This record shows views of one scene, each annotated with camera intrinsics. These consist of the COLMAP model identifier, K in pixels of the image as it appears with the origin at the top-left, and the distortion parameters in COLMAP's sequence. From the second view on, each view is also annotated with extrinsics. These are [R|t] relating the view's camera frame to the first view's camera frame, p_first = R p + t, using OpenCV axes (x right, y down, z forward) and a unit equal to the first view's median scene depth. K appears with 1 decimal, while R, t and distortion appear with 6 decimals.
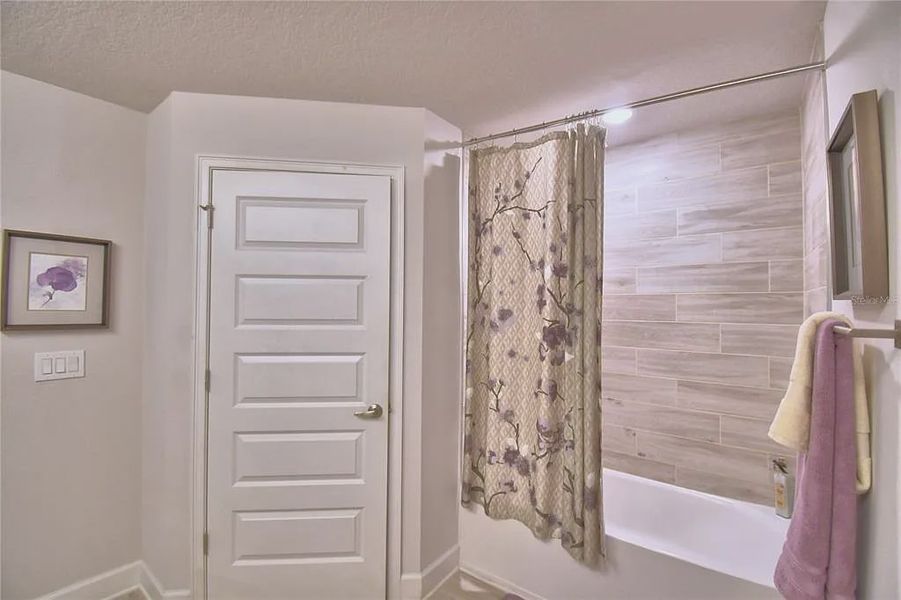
lens RADIAL K [[393.3, 0, 448.8], [0, 393.3, 299.7], [0, 0, 1]] dist [0.019899, -0.023668]
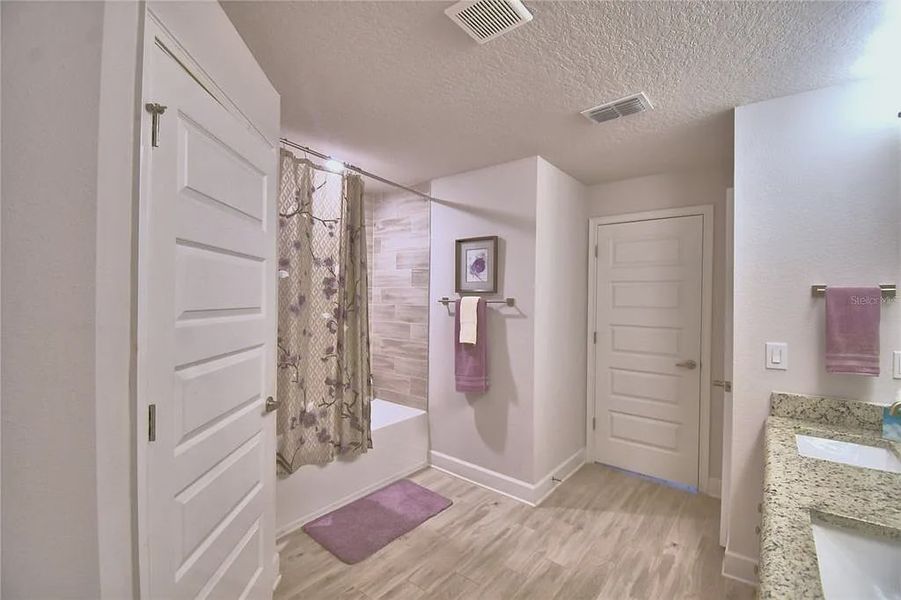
lens RADIAL K [[393.3, 0, 448.8], [0, 393.3, 299.7], [0, 0, 1]] dist [0.019899, -0.023668]
pose [[0.044294, -0.006488, 0.998997, -1.080767], [-0.023368, 0.999699, 0.007529, 0.018149], [-0.998745, -0.023678, 0.044129, 0.521147]]
